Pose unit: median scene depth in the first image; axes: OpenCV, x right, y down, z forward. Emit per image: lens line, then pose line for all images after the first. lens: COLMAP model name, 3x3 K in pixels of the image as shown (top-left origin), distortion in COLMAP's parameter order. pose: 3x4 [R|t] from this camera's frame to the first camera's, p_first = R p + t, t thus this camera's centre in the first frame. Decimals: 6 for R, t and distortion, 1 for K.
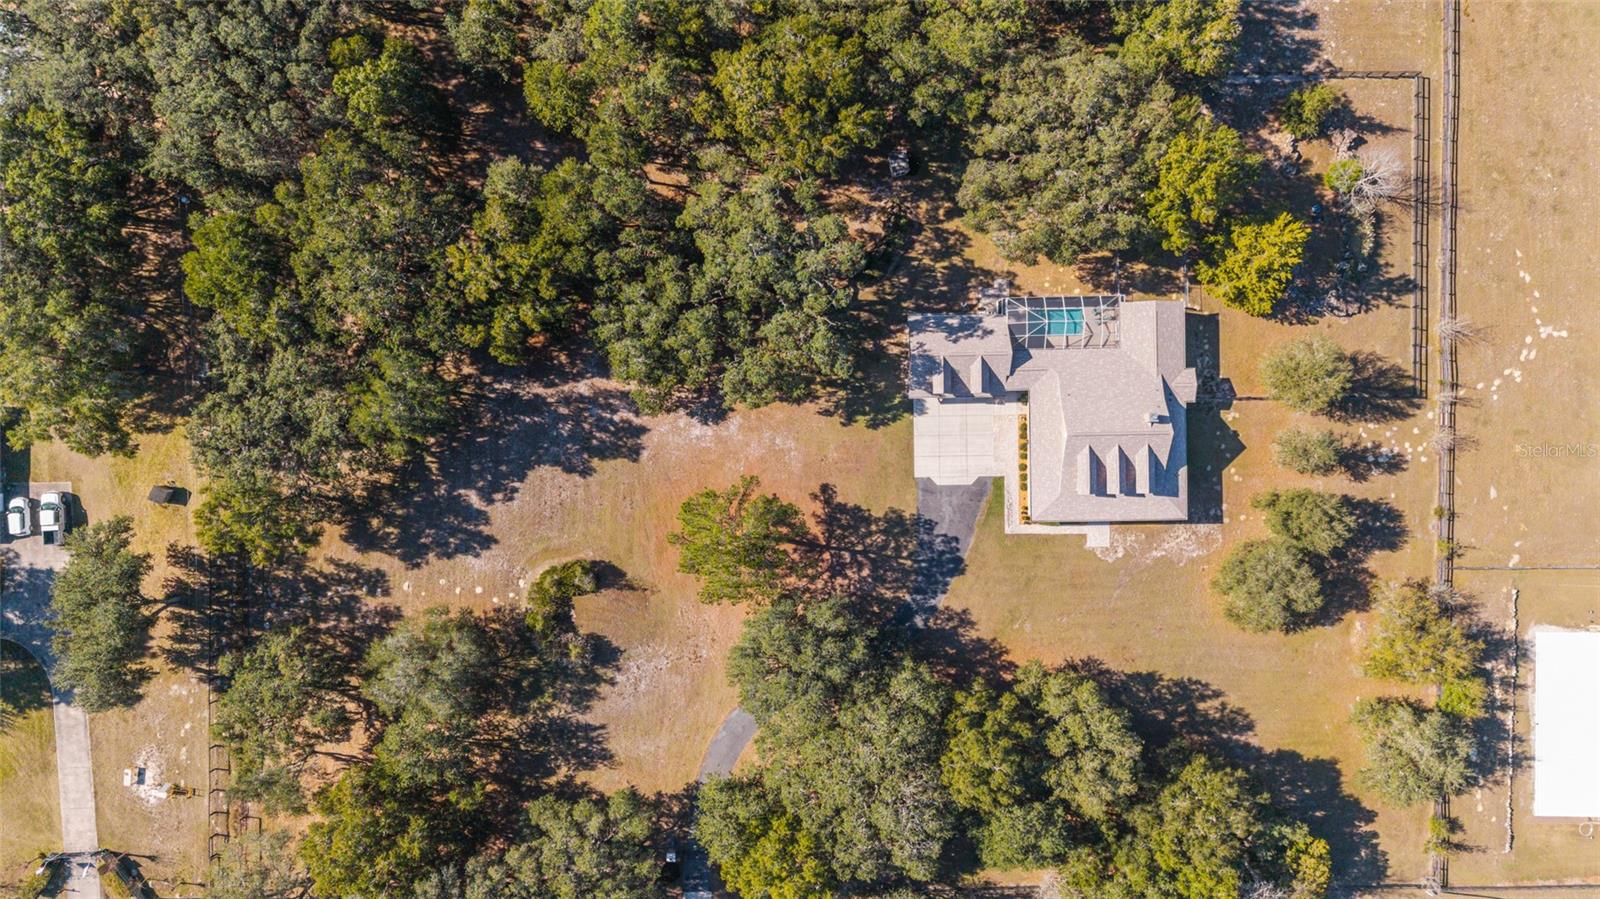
lens RADIAL K [[1083.0, 0, 797.8], [0, 1083.0, 428.1], [0, 0, 1]] dist [0.034744, -0.022540]
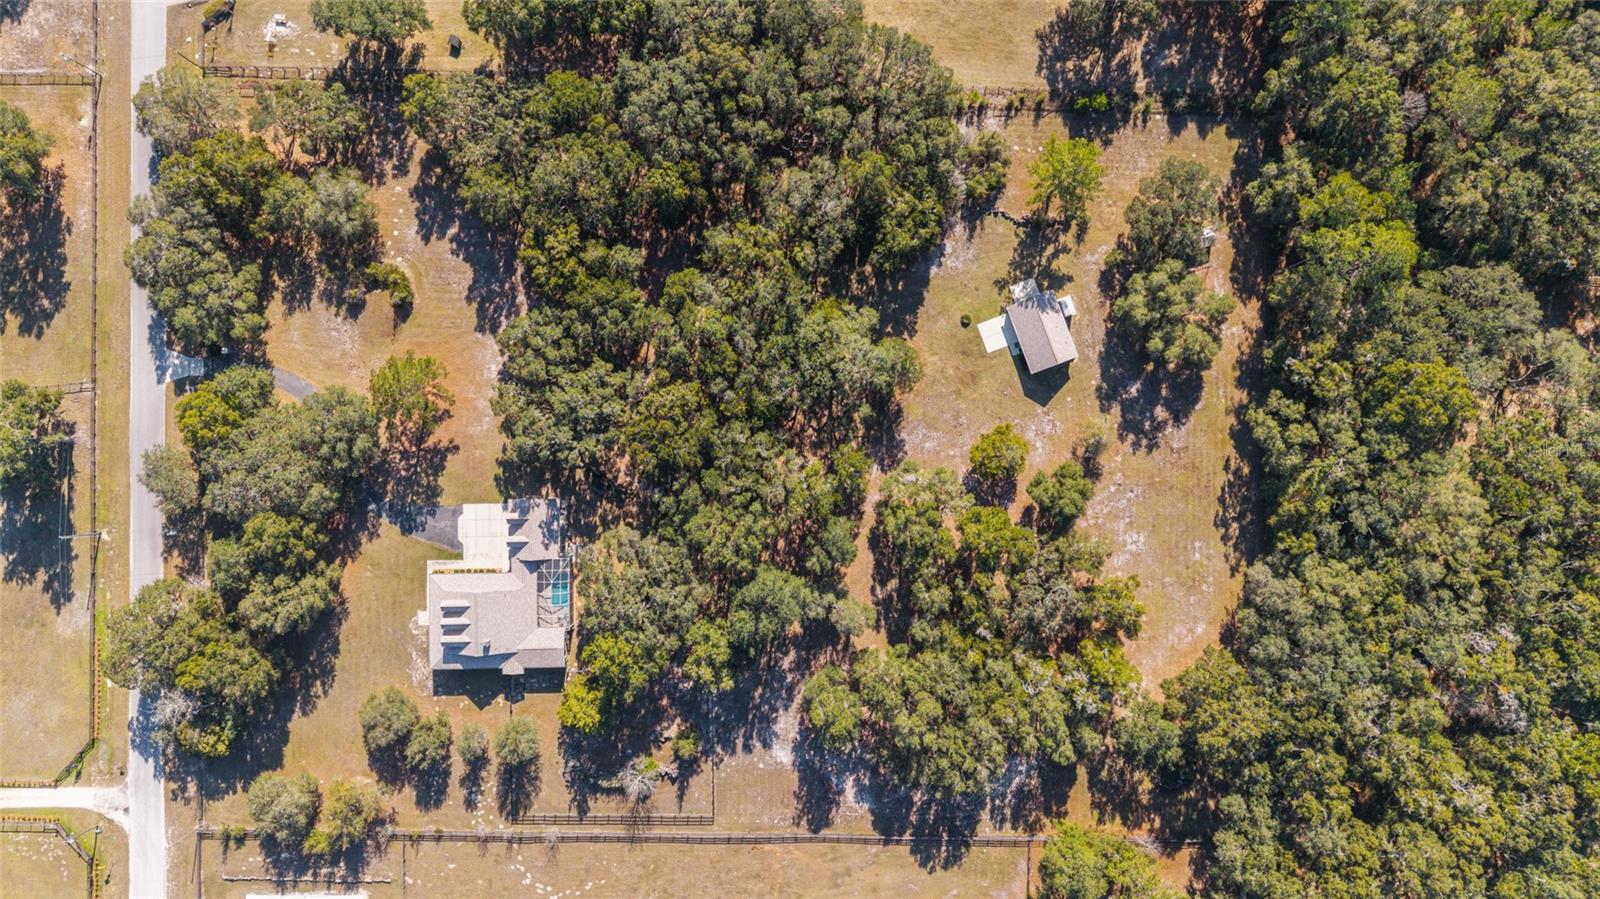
lens RADIAL K [[1058.8, 0, 795.0], [0, 1058.8, 448.3], [0, 0, 1]] dist [0.028544, -0.002431]
pose [[-0.003786, 0.999808, -0.019216, 0.054422], [-0.999812, -0.004150, -0.018937, -0.415901], [-0.019014, 0.019141, 0.999636, -0.586122]]
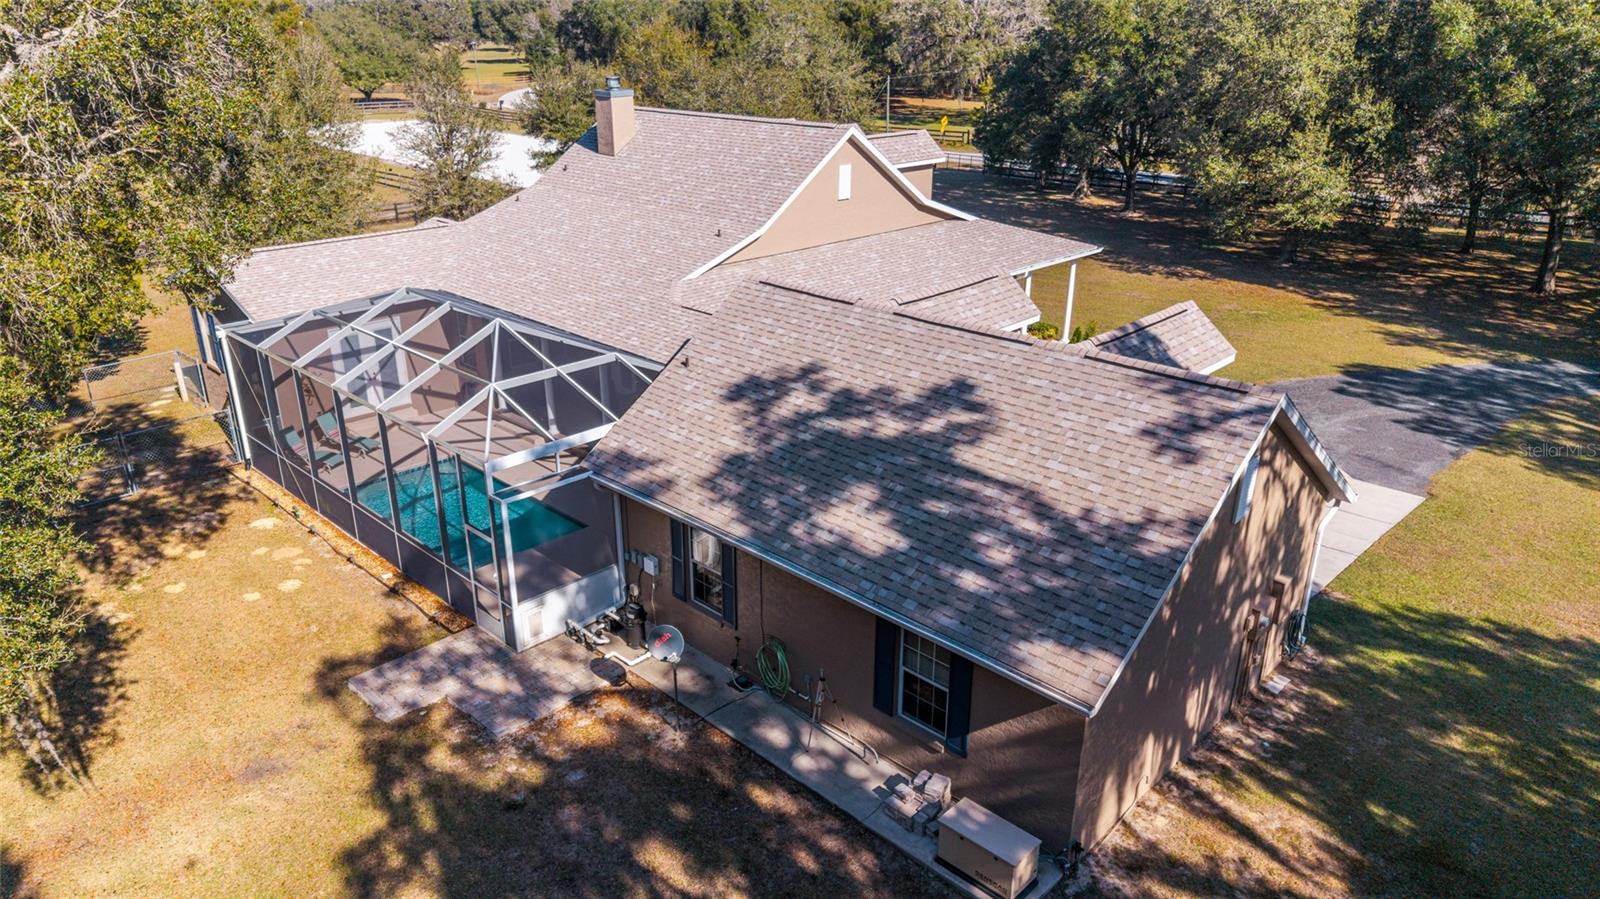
lens RADIAL K [[1058.8, 0, 795.0], [0, 1058.8, 448.3], [0, 0, 1]] dist [0.028544, -0.002431]
pose [[-0.694509, -0.308105, 0.650176, 0.058421], [0.718113, -0.241081, 0.652835, -0.187333], [-0.044397, 0.920300, 0.388687, 0.908773]]
